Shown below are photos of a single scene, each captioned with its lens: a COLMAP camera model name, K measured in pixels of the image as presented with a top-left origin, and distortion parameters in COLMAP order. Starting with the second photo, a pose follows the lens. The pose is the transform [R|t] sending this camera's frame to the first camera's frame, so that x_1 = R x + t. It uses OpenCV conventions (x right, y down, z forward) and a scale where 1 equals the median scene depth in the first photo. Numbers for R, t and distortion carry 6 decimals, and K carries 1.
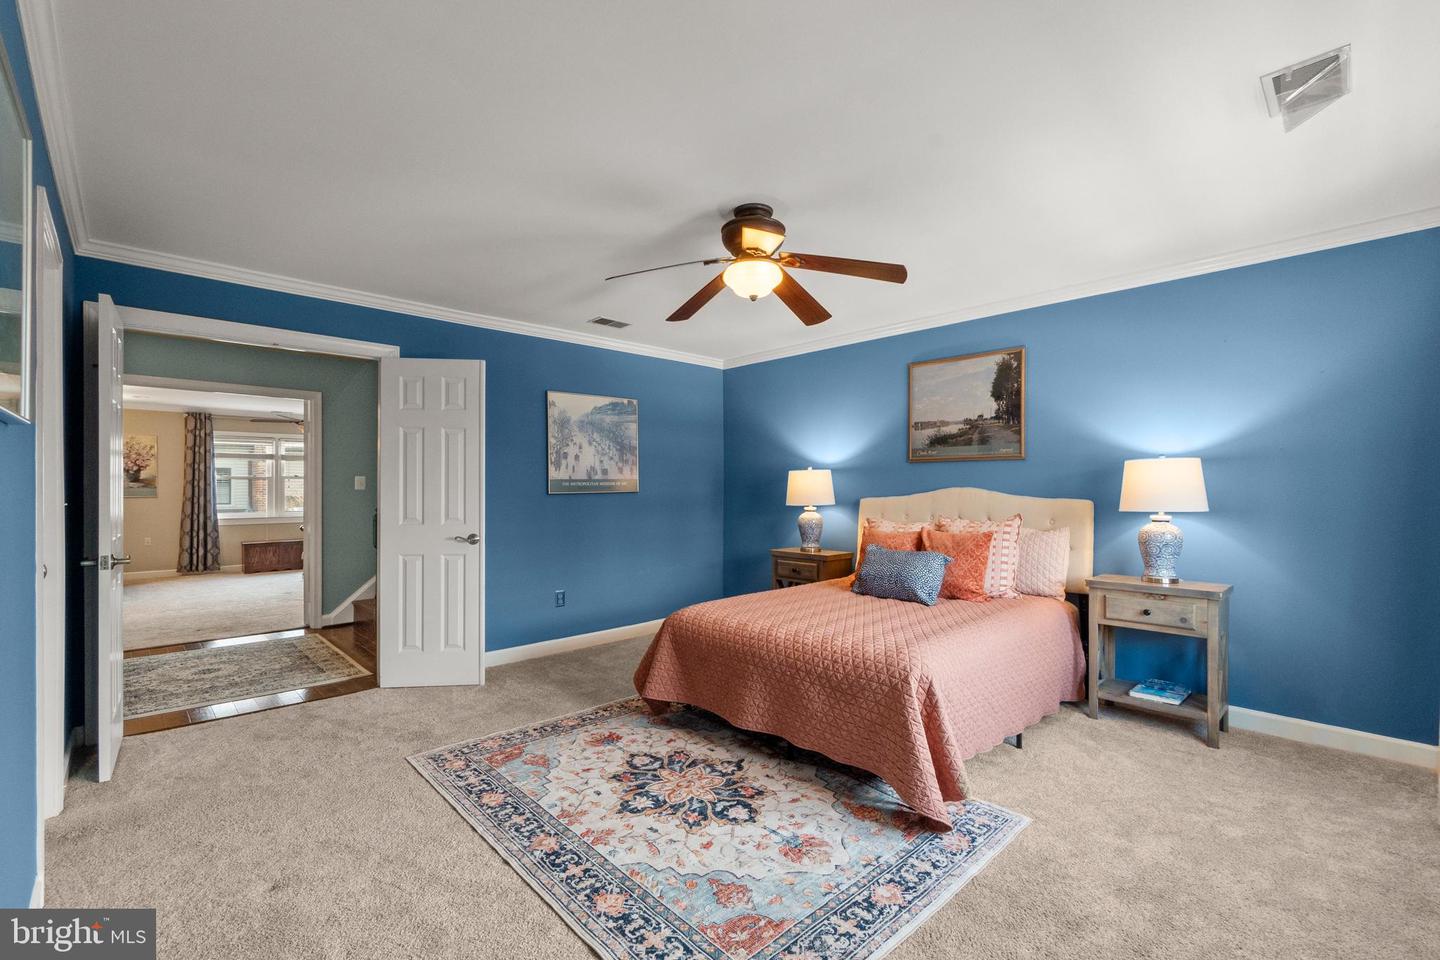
lens RADIAL K [[619.8, 0, 713.5], [0, 619.8, 465.7], [0, 0, 1]] dist [-0.001013, 0.000276]
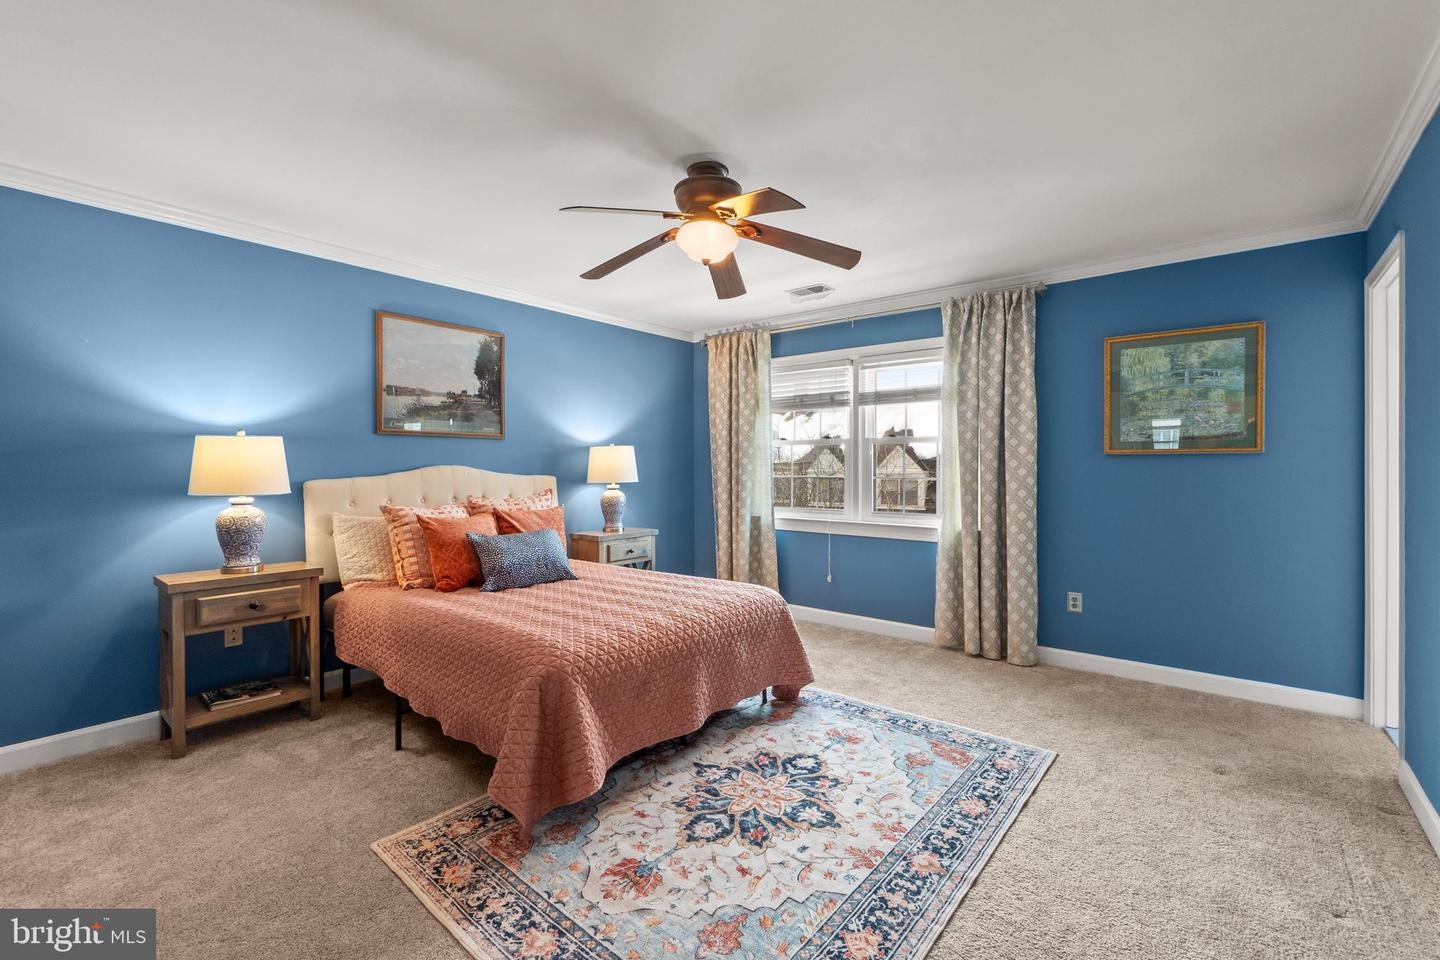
lens RADIAL K [[619.8, 0, 713.5], [0, 619.8, 465.7], [0, 0, 1]] dist [-0.001013, 0.000276]
pose [[-0.116690, 0.001580, 0.993167, -0.854546], [-0.036210, 0.999327, -0.005844, 0.039377], [-0.992508, -0.036644, -0.116554, 1.084421]]
